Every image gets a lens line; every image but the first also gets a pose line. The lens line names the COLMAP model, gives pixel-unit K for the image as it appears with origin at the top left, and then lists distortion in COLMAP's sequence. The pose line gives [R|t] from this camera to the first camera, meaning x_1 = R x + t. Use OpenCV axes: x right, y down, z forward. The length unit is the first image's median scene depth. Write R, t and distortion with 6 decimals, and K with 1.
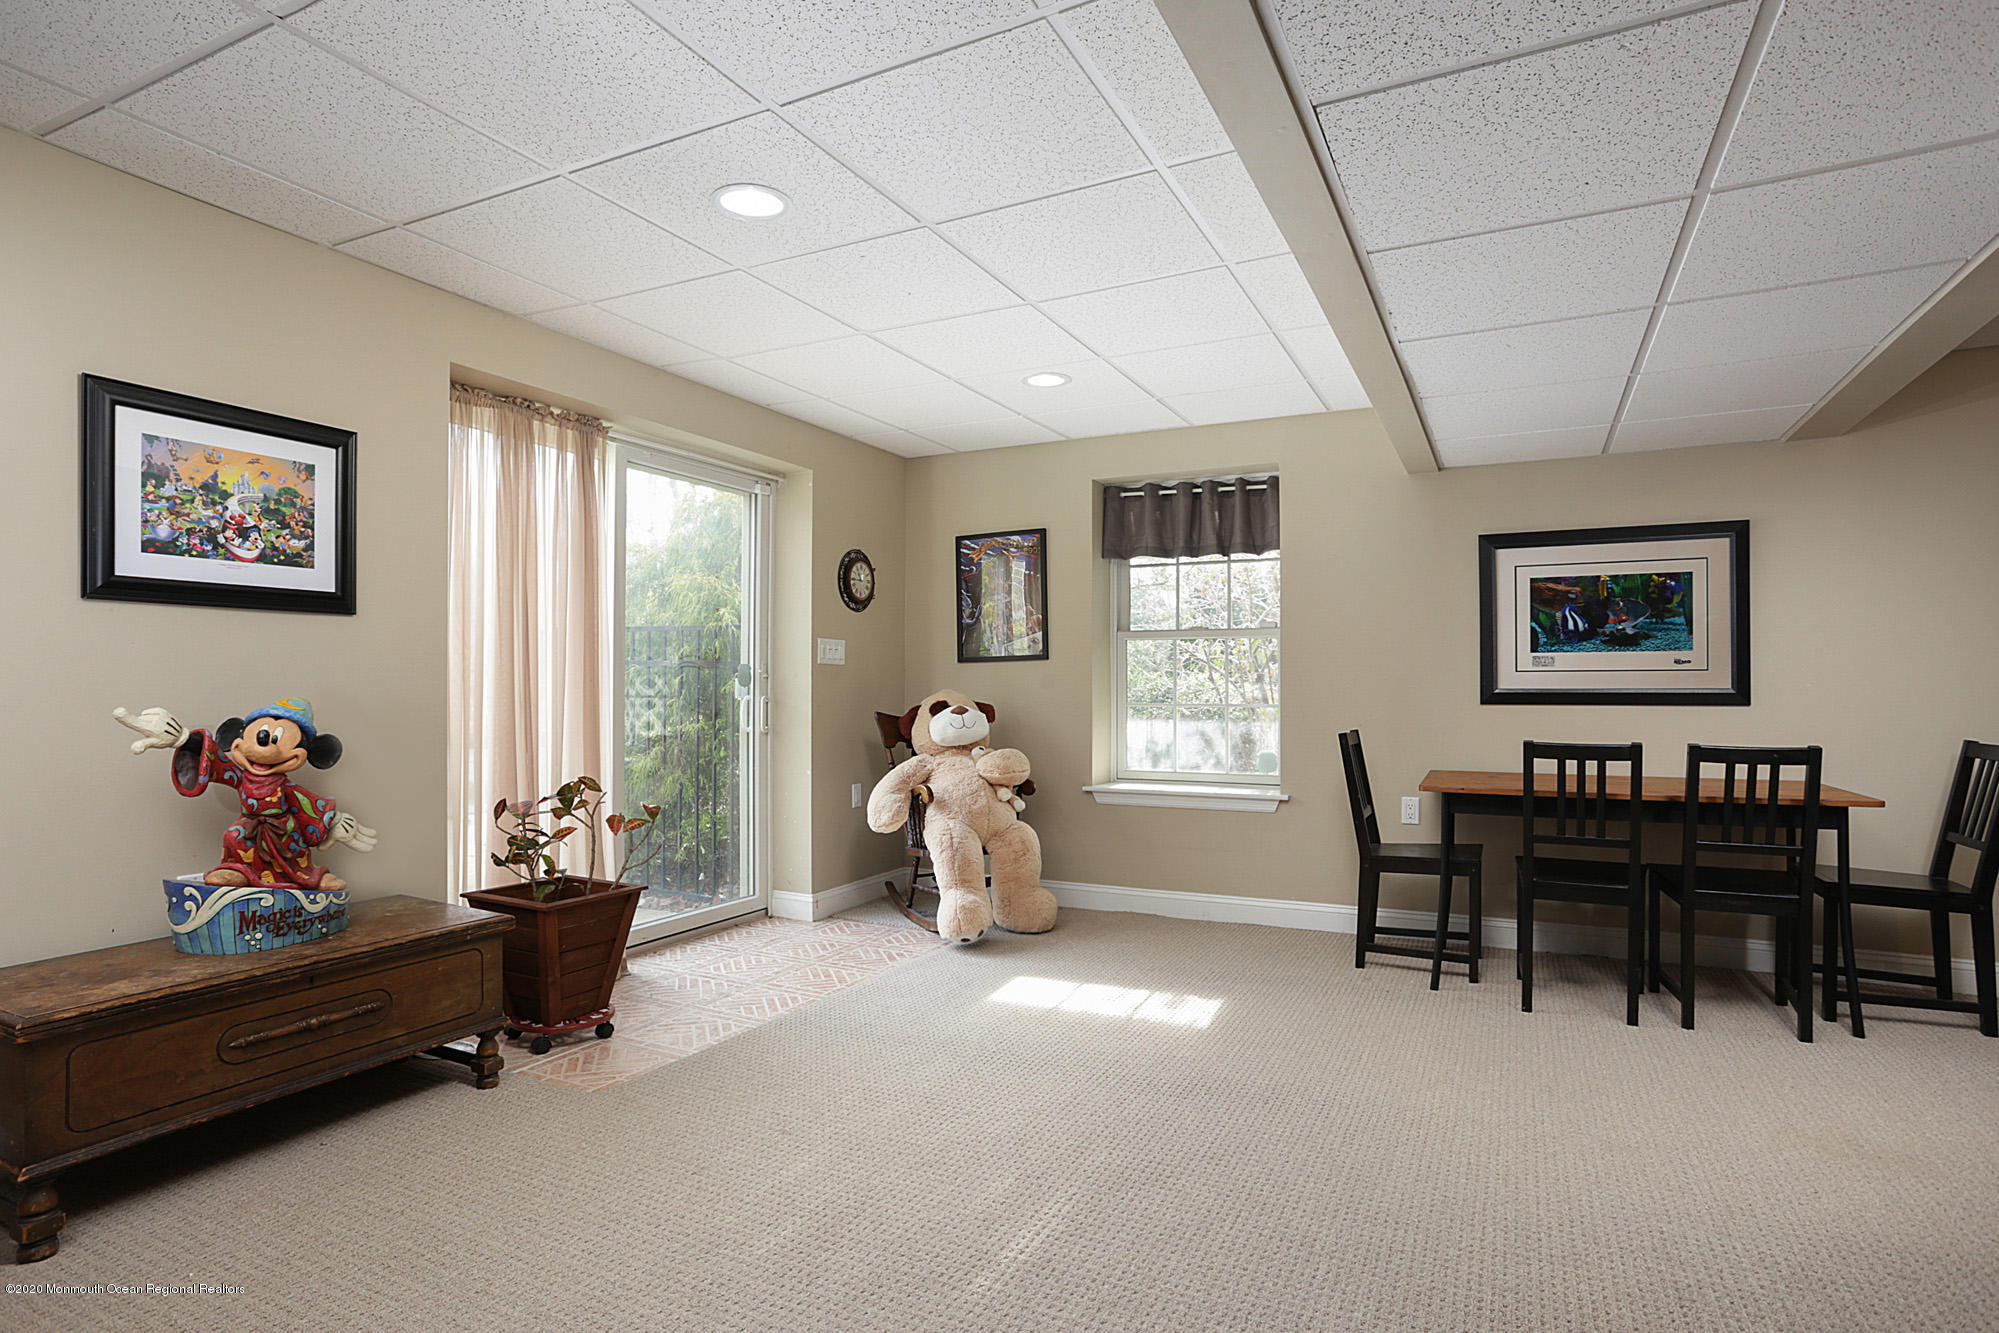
lens RADIAL K [[1071.3, 0, 1001.0], [0, 1071.3, 670.4], [0, 0, 1]] dist [-0.031330, 0.013294]
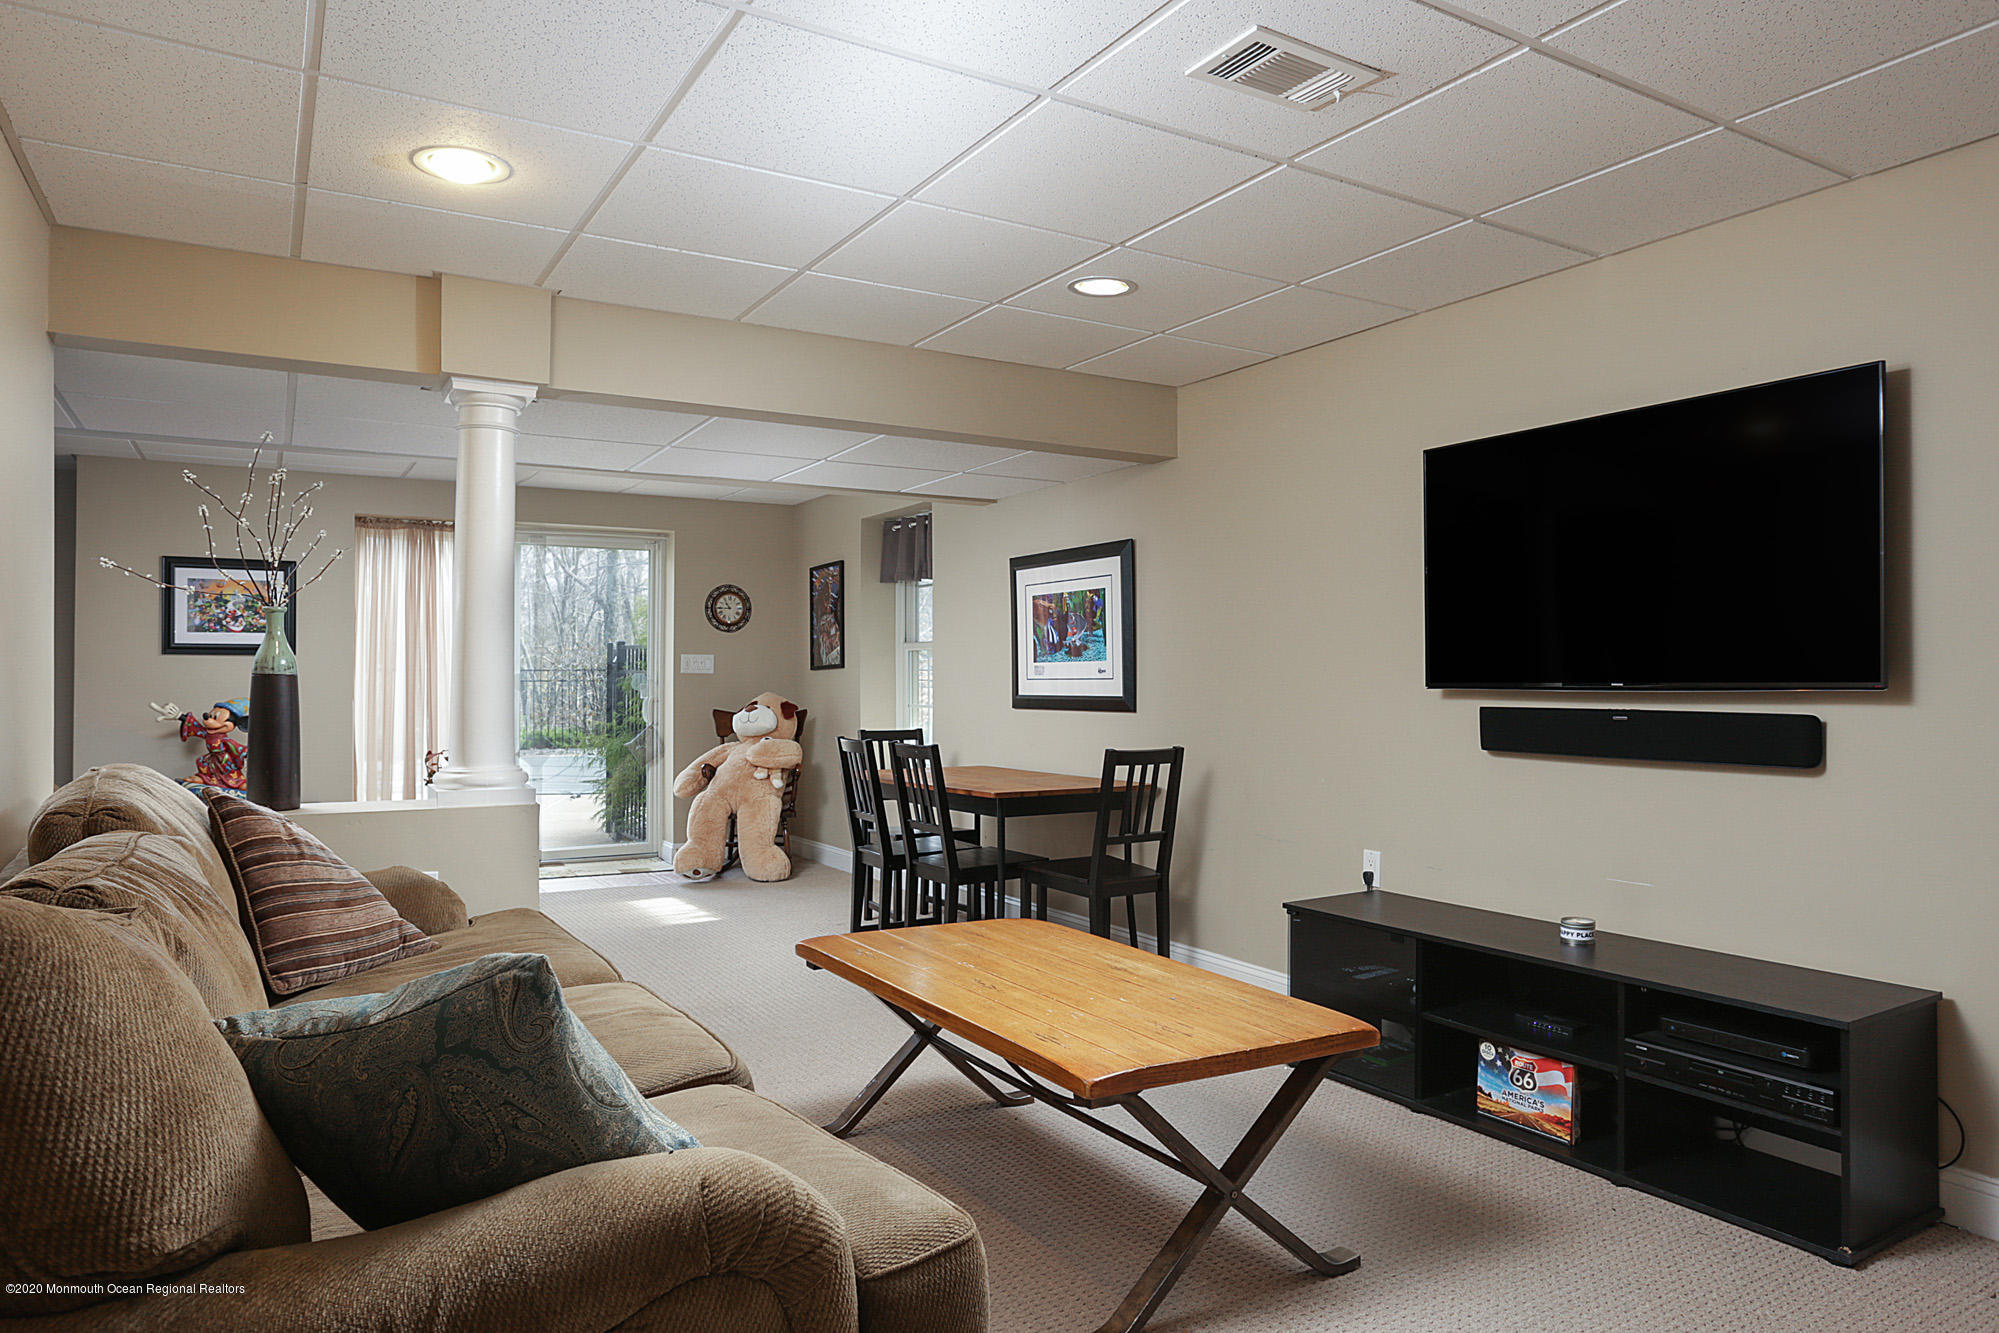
lens RADIAL K [[1284.7, 0, 993.2], [0, 1284.7, 670.1], [0, 0, 1]] dist [-0.062601, 0.000253]
pose [[0.830385, -0.006139, -0.557156, 1.305838], [0.010720, 0.999930, 0.004960, -0.016985], [0.557087, -0.010091, 0.830393, -0.153578]]
